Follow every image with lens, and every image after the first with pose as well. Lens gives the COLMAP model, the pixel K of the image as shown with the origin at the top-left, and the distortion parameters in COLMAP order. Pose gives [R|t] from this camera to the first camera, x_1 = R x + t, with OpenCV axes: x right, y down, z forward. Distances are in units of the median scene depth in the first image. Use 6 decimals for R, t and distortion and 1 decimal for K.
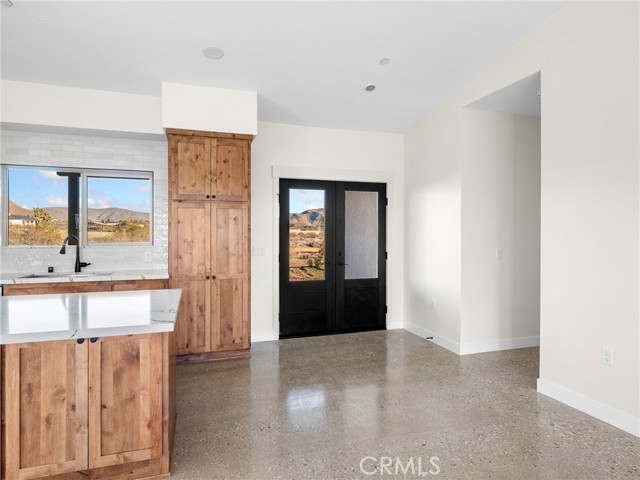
lens RADIAL K [[383.1, 0, 322.1], [0, 383.1, 235.3], [0, 0, 1]] dist [0.003685, -0.000201]
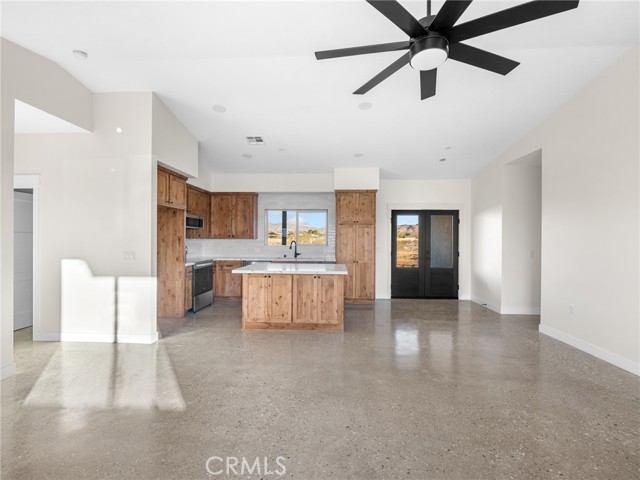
lens RADIAL K [[289.7, 0, 323.6], [0, 289.7, 238.0], [0, 0, 1]] dist [-0.006177, -0.004377]
pose [[0.934303, 0.002937, -0.356469, 0.093849], [-0.007662, 0.999901, -0.011843, 0.004114], [0.356398, 0.013796, 0.934232, -0.480937]]
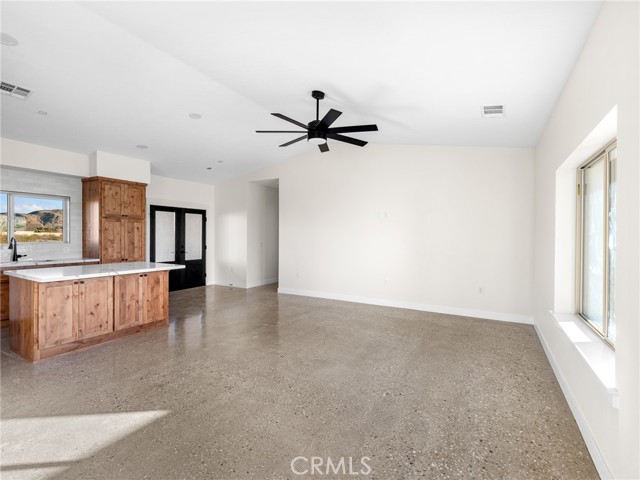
lens RADIAL K [[289.7, 0, 324.9], [0, 289.7, 237.5], [0, 0, 1]] dist [-0.006177, -0.004377]
pose [[0.738050, -0.000911, 0.674746, -0.508358], [0.000407, 1.000000, 0.000906, 0.002267], [-0.674746, -0.000394, 0.738050, -0.659741]]
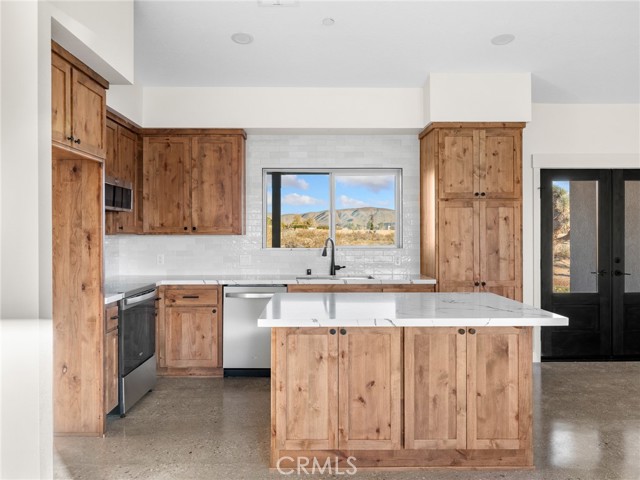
lens RADIAL K [[518.0, 0, 318.6], [0, 518.0, 234.1], [0, 0, 1]] dist [0.004473, -0.021292]
pose [[0.951863, -0.003902, -0.306498, -0.274880], [0.001431, 0.999965, -0.008286, 0.002551], [0.306519, 0.007449, 0.951835, -0.269208]]
